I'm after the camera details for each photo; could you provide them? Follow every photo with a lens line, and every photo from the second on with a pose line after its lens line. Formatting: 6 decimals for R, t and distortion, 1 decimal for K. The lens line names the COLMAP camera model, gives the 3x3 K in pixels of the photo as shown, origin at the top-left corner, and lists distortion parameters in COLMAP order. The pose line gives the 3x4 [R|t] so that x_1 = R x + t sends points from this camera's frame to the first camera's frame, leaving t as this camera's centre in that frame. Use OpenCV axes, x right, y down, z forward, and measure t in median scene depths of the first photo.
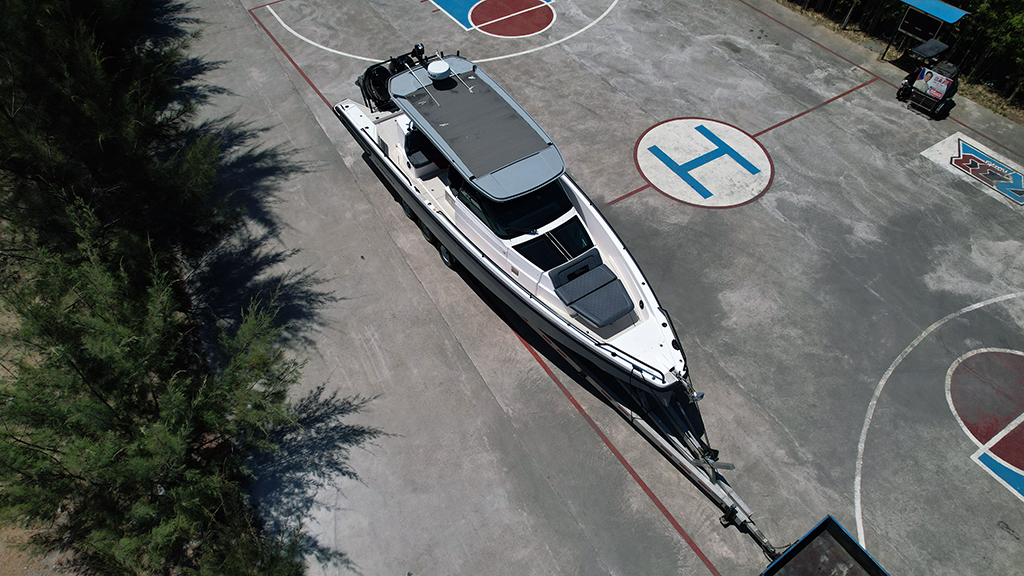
lens RADIAL K [[655.9, 0, 508.0], [0, 655.9, 289.0], [0, 0, 1]] dist [-0.085822, 0.079357]
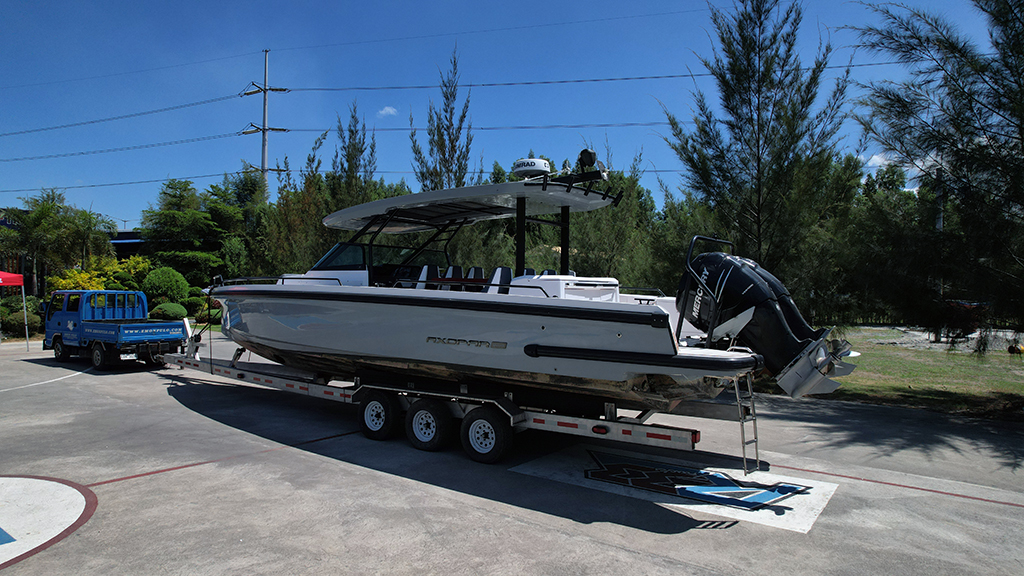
lens RADIAL K [[655.9, 0, 508.0], [0, 655.9, 289.0], [0, 0, 1]] dist [-0.085822, 0.079357]
pose [[-0.940997, -0.008970, -0.338297, 0.119281], [-0.271222, 0.617846, 0.738041, -0.655280], [0.202395, 0.786248, -0.583824, 1.311269]]
